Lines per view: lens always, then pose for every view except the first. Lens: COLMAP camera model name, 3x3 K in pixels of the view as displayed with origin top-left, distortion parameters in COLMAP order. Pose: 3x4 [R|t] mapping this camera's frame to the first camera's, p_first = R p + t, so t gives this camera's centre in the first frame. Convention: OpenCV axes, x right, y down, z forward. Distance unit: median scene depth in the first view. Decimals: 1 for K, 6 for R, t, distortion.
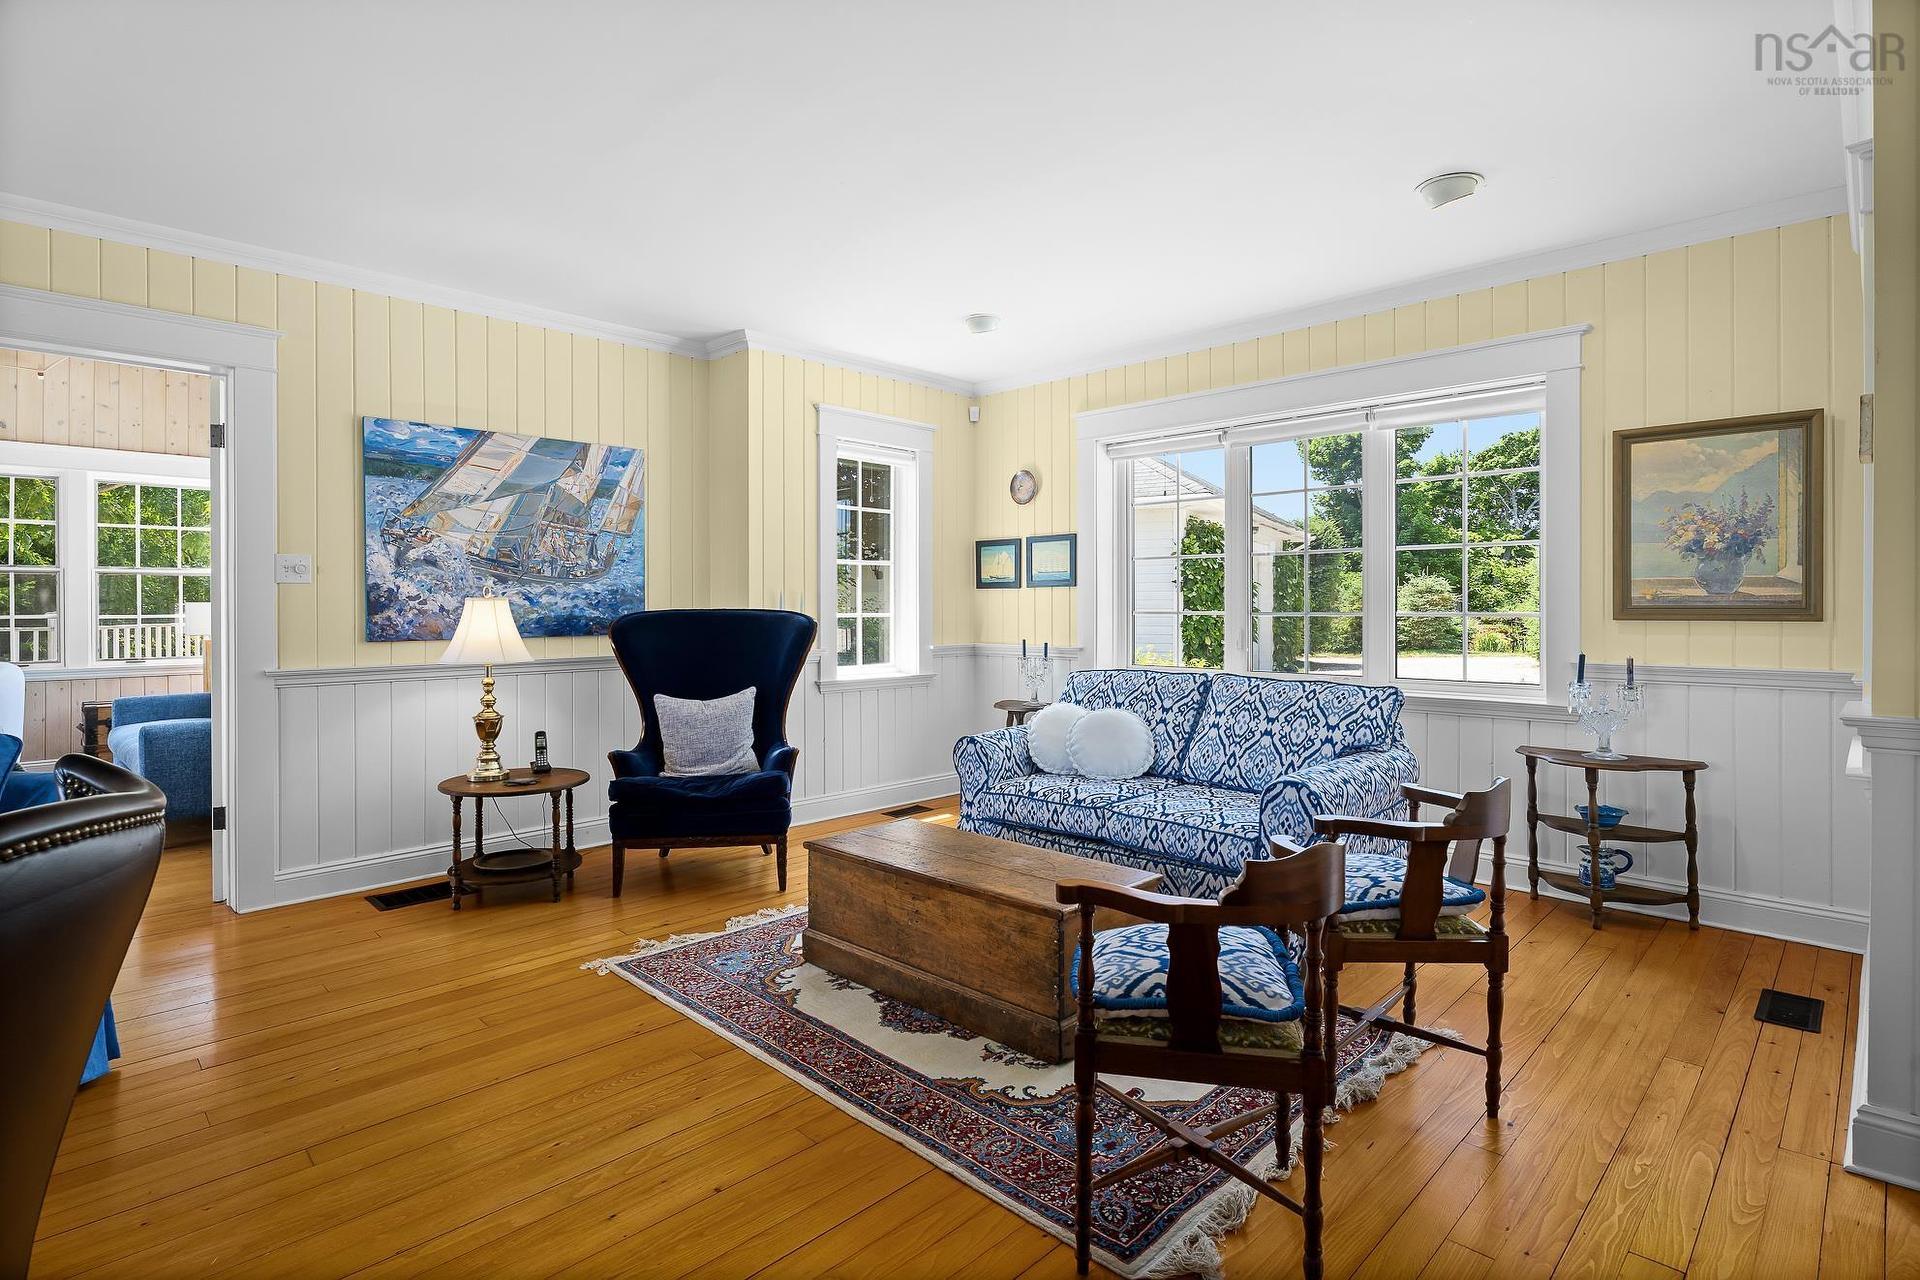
lens RADIAL K [[929.6, 0, 947.4], [0, 929.6, 611.0], [0, 0, 1]] dist [-0.006527, -0.001821]
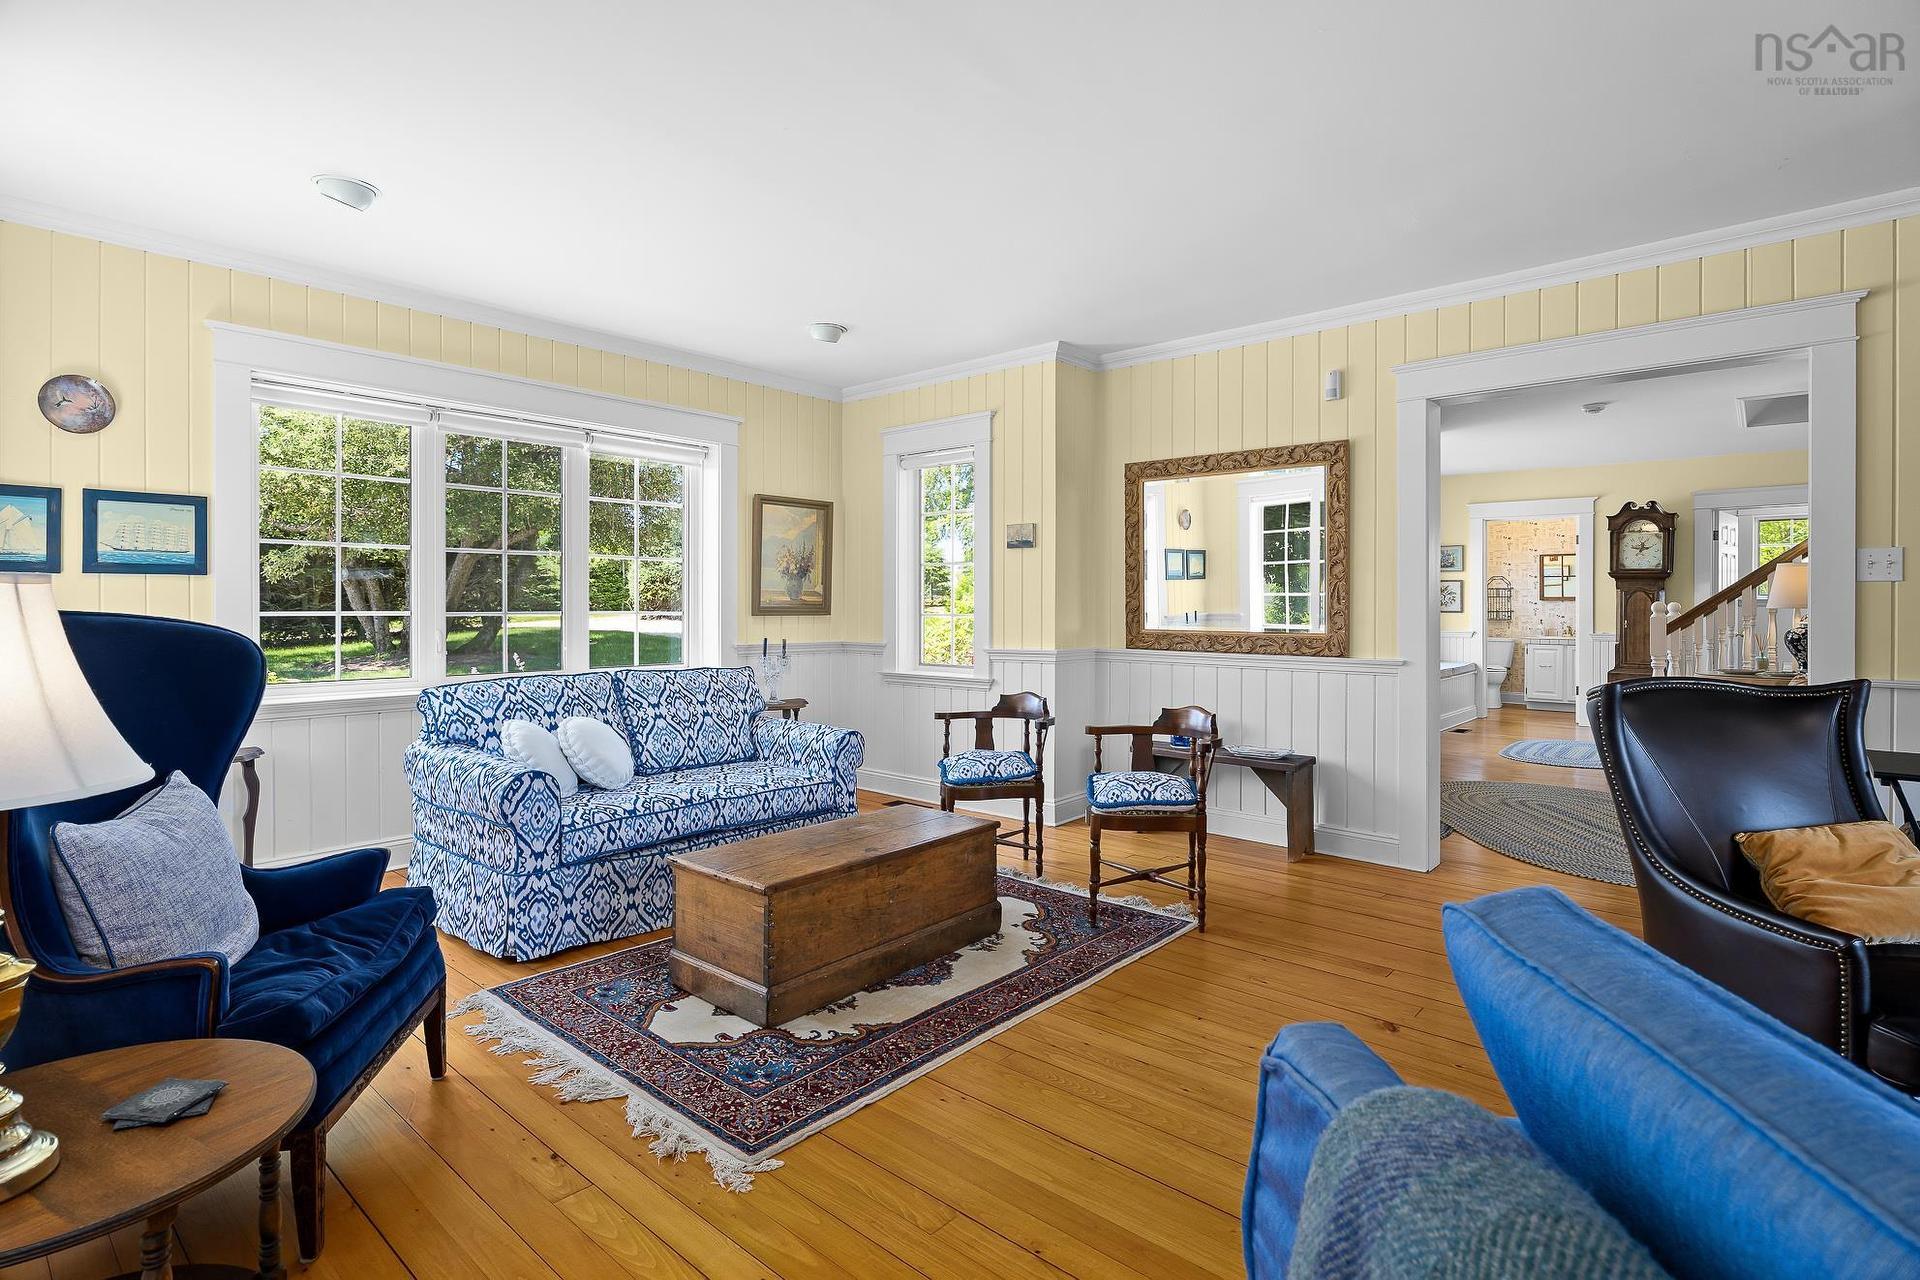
lens RADIAL K [[929.6, 0, 955.7], [0, 929.6, 602.4], [0, 0, 1]] dist [-0.006527, -0.001821]
pose [[-0.046579, 0.006925, 0.998891, -0.933613], [0.003593, 0.999971, -0.006764, -0.001043], [-0.998908, 0.003274, -0.046603, 0.814329]]
